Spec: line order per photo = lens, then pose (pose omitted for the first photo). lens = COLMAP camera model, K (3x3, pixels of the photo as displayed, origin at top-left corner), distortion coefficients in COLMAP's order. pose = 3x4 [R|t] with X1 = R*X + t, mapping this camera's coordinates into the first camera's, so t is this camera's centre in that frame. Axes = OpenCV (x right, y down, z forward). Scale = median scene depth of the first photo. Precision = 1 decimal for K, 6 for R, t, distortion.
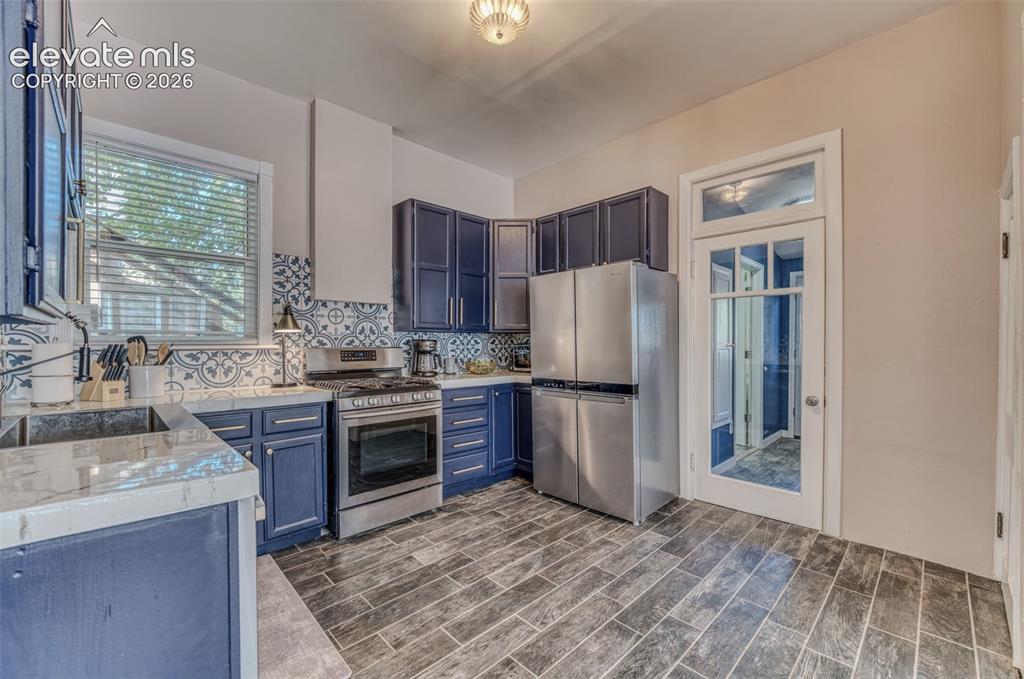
lens RADIAL K [[415.8, 0, 513.2], [0, 415.8, 347.0], [0, 0, 1]] dist [0.000084, -0.004682]
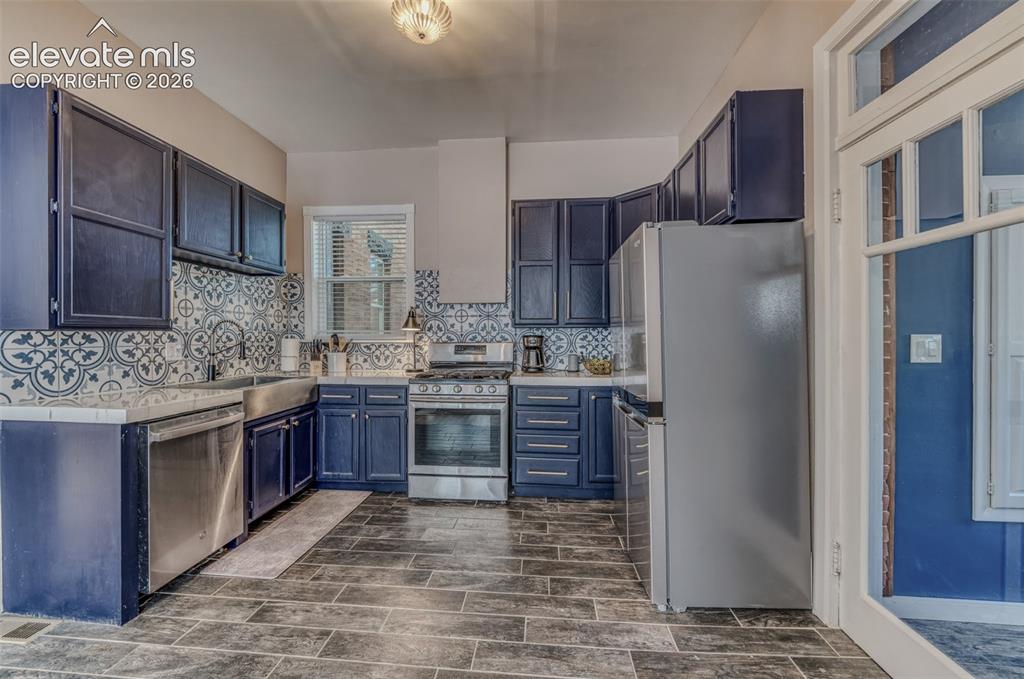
lens RADIAL K [[416.2, 0, 509.1], [0, 416.2, 339.7], [0, 0, 1]] dist [-0.001236, -0.004752]
pose [[0.658330, 0.006116, -0.752704, 0.618519], [-0.008776, 0.999961, 0.000450, -0.008945], [0.752678, 0.006310, 0.658359, 0.354316]]
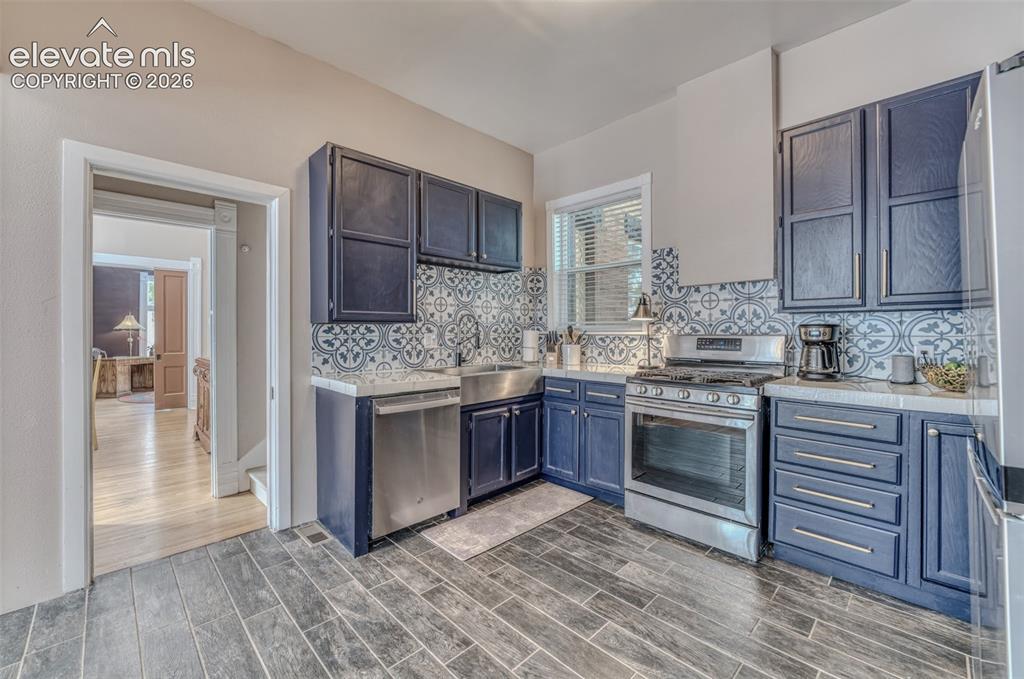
lens RADIAL K [[418.0, 0, 504.4], [0, 418.0, 332.2], [0, 0, 1]] dist [-0.000761, -0.004784]
pose [[0.000193, 0.003708, -0.999993, 0.558387], [-0.008000, 0.999961, 0.003706, -0.004417], [0.999968, 0.007999, 0.000223, 0.600632]]
